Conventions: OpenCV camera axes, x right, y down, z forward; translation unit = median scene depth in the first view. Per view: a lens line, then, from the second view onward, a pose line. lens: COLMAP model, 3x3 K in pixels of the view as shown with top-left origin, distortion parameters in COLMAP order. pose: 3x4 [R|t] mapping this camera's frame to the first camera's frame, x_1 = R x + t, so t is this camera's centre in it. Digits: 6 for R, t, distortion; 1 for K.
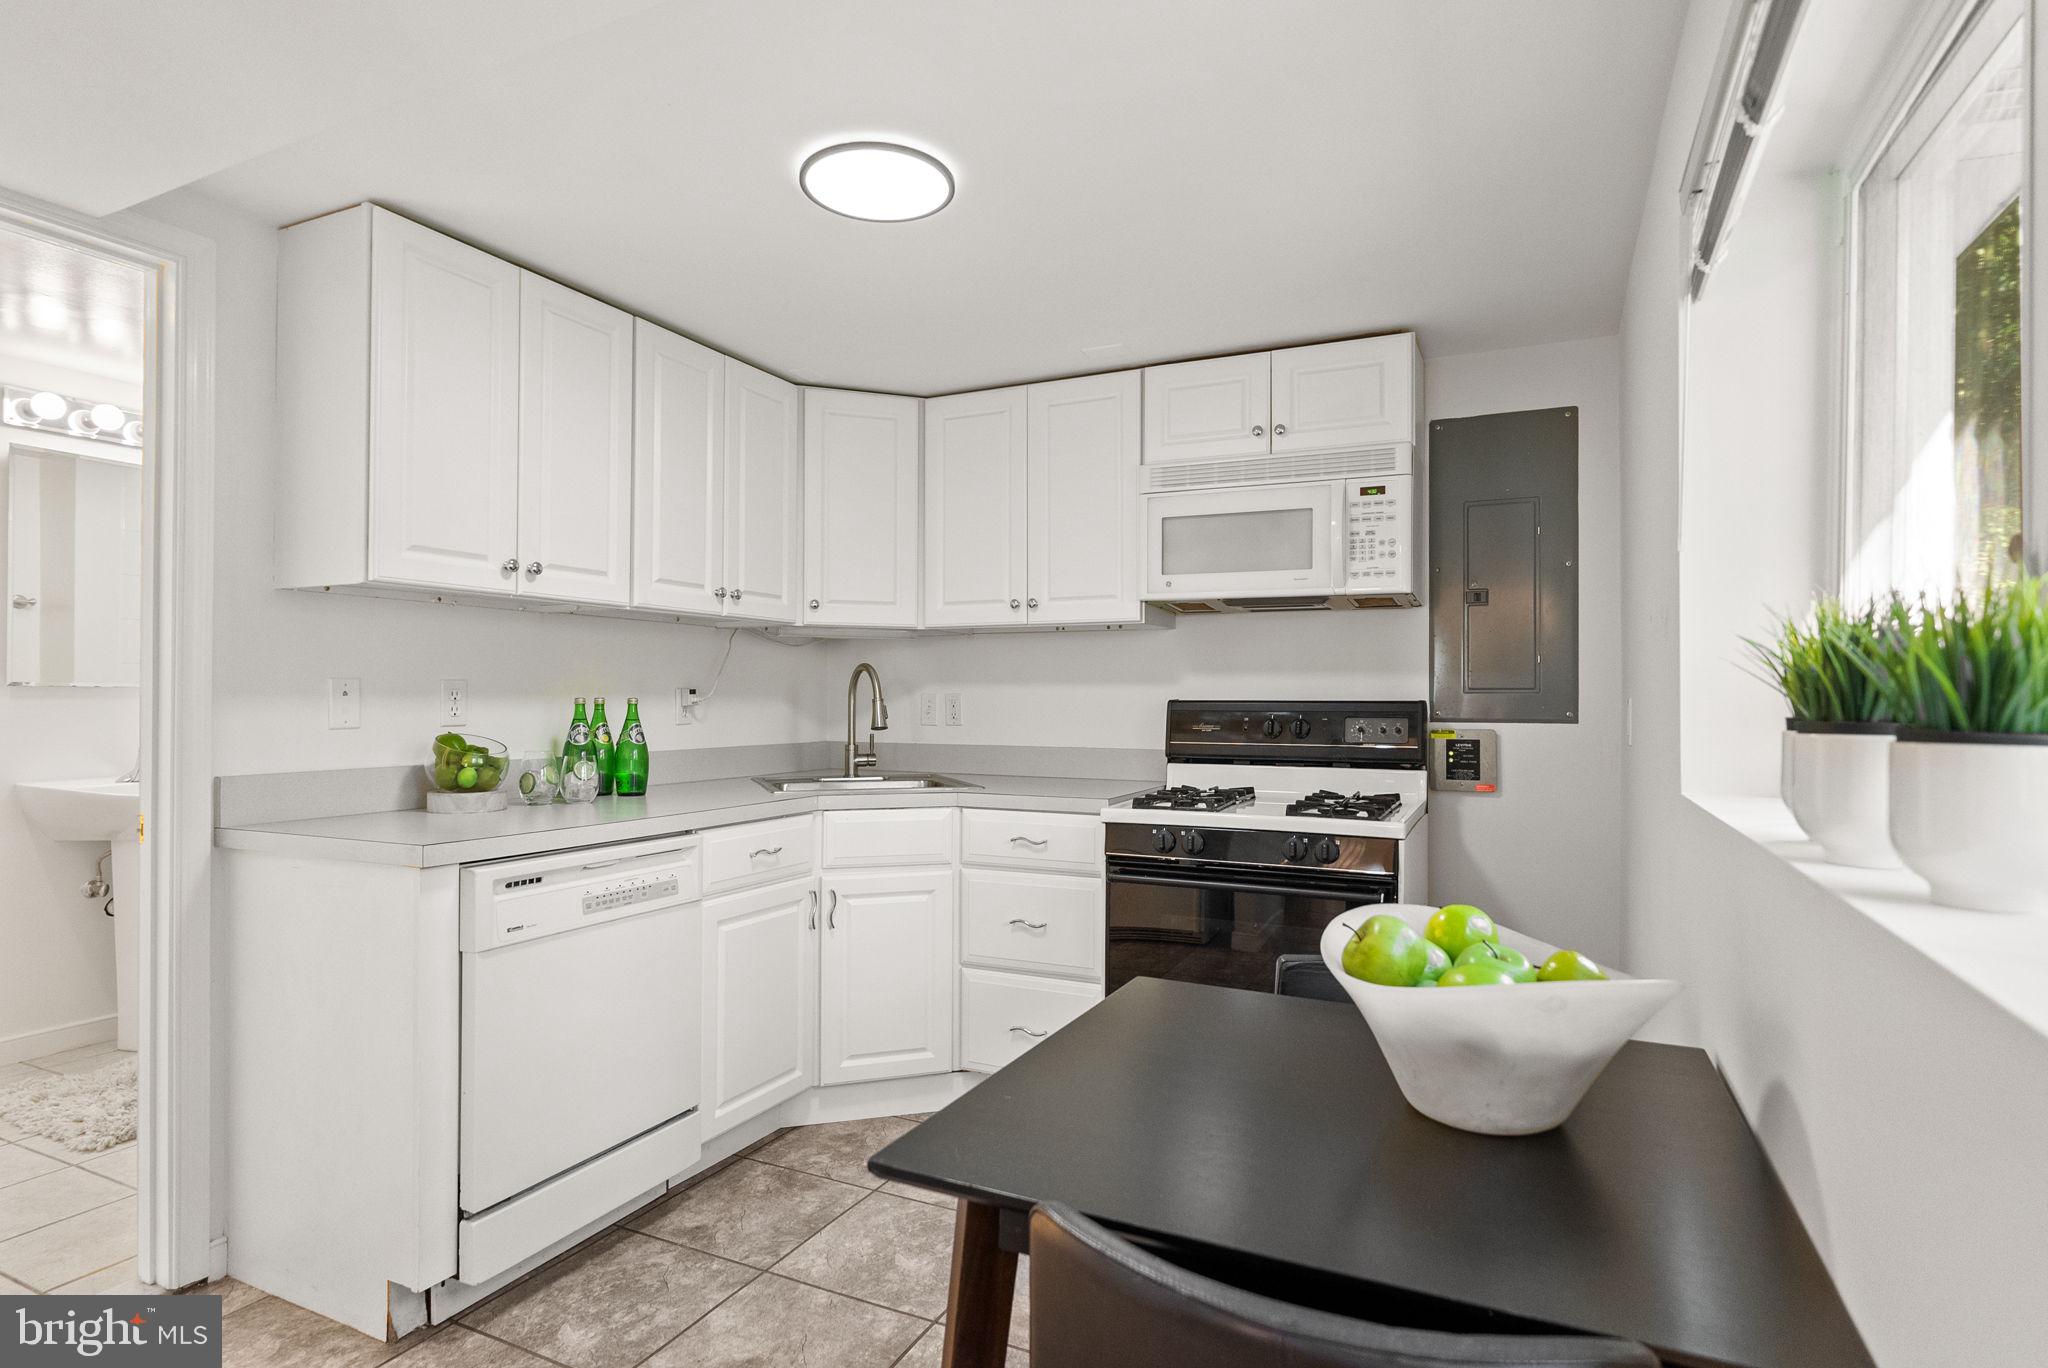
lens RADIAL K [[1083.2, 0, 983.5], [0, 1083.2, 719.0], [0, 0, 1]] dist [0.026324, 0.000227]
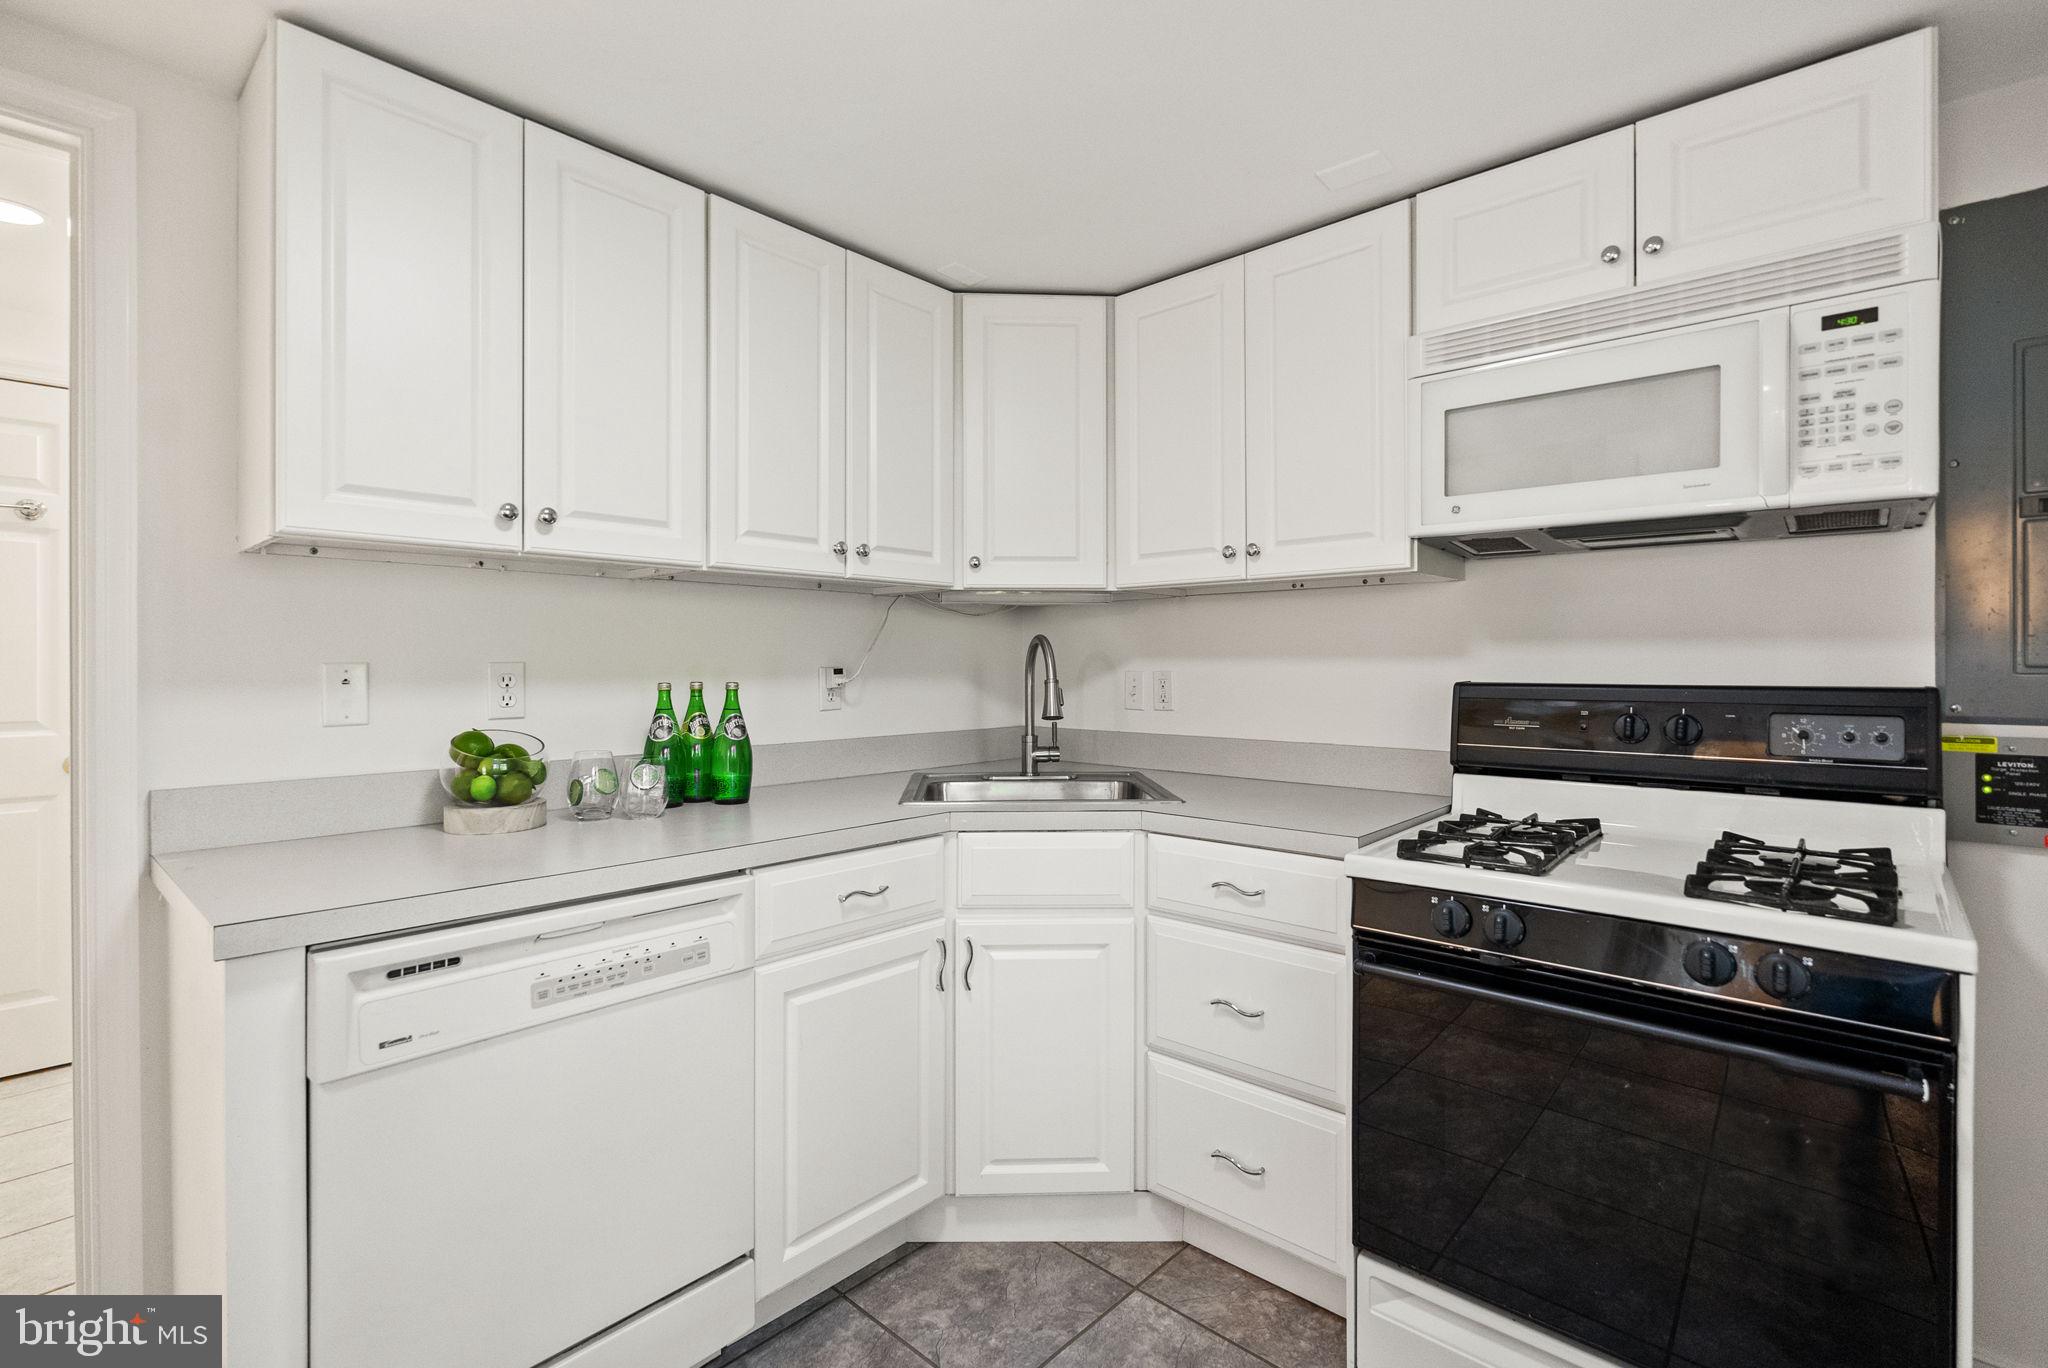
lens RADIAL K [[932.4, 0, 1017.5], [0, 932.4, 676.6], [0, 0, 1]] dist [0.000174, 0.000894]
pose [[0.966222, -0.001346, -0.257706, 0.059920], [-0.000195, 0.999982, -0.005953, -0.019514], [0.257710, 0.005802, 0.966205, 0.390152]]
